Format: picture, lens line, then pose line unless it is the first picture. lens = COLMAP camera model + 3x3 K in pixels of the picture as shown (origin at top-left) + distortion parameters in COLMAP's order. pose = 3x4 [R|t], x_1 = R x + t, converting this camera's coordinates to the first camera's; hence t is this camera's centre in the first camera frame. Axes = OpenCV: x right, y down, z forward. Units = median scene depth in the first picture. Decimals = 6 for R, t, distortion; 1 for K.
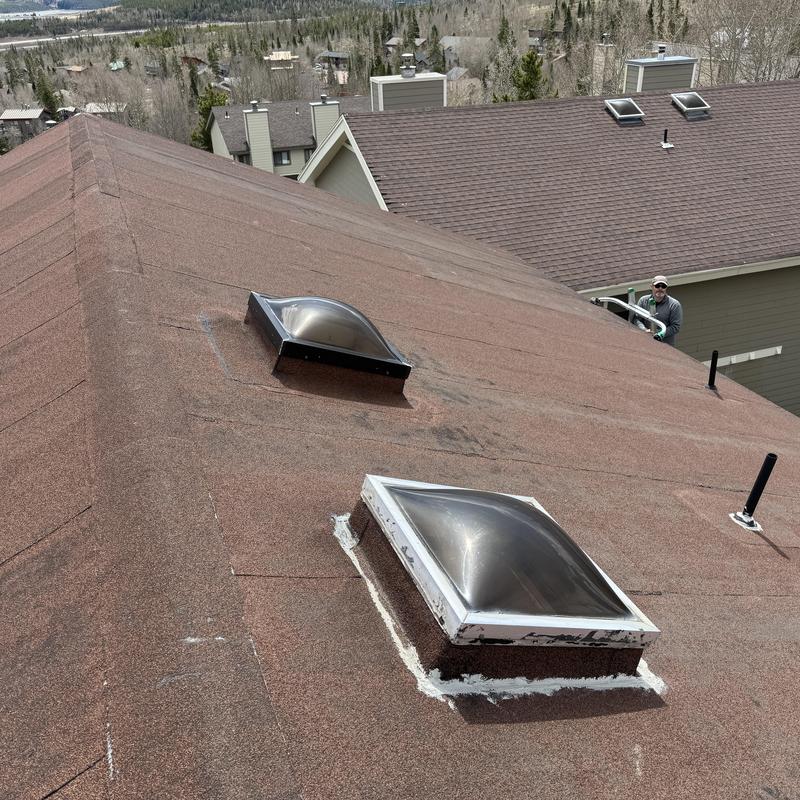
lens RADIAL K [[754.5, 0, 400.0], [0, 754.5, 400.0], [0, 0, 1]] dist [0.135395, -0.231168]
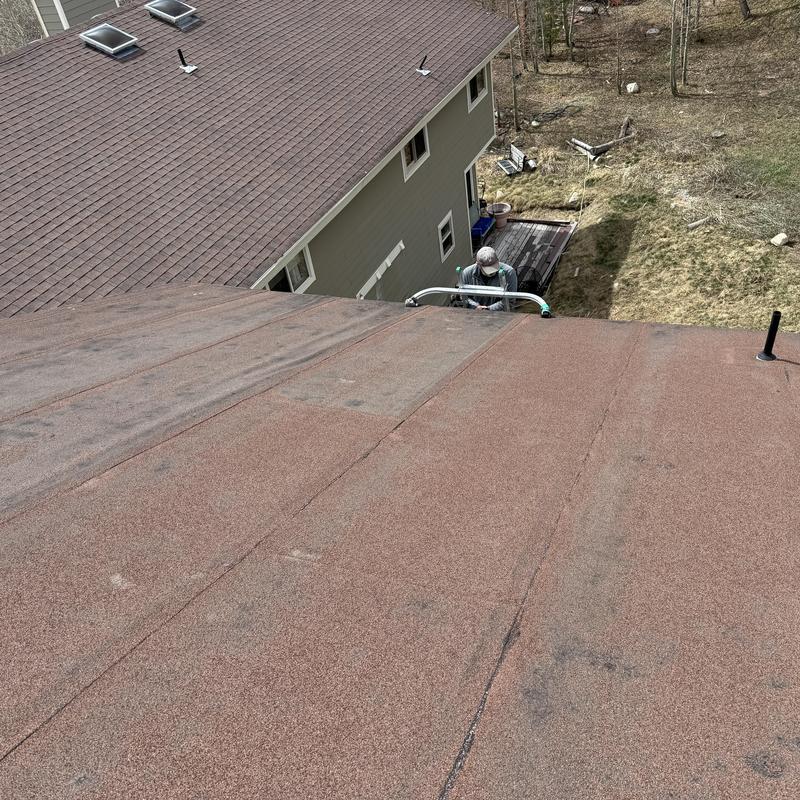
lens RADIAL K [[752.9, 0, 400.0], [0, 752.9, 400.0], [0, 0, 1]] dist [0.094633, -0.116116]
pose [[0.683080, -0.516993, 0.515868, -0.182108], [0.461101, 0.853043, 0.244343, -0.255764], [-0.566381, 0.070962, 0.821083, 0.480905]]
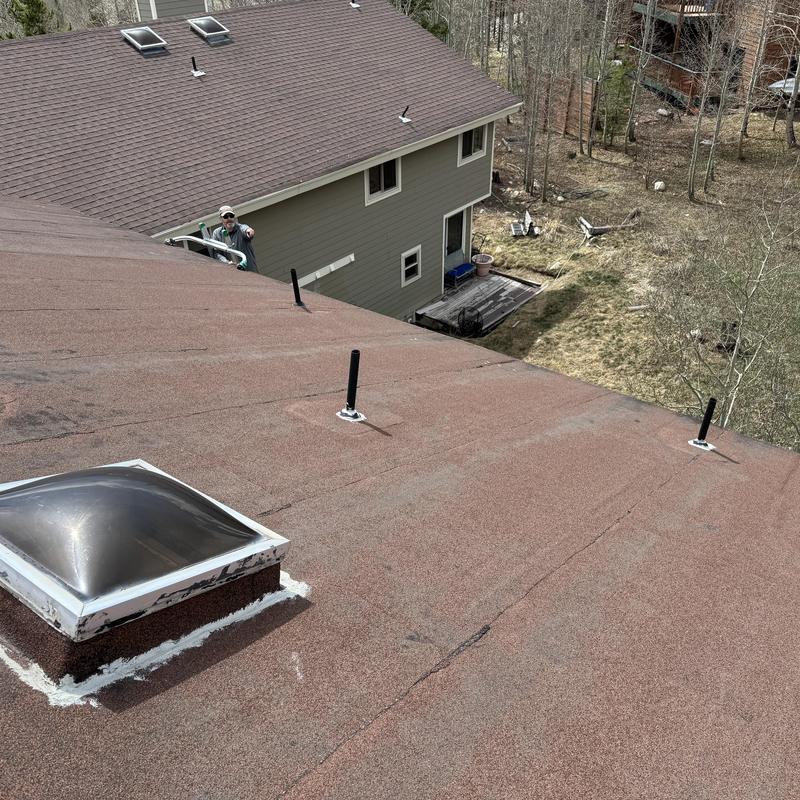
lens RADIAL K [[753.7, 0, 400.0], [0, 753.7, 400.0], [0, 0, 1]] dist [0.147909, -0.229558]
pose [[0.849726, -0.283596, 0.444453, 0.017367], [0.249403, 0.958936, 0.135057, 0.003924], [-0.464504, -0.003914, 0.885563, 0.003250]]
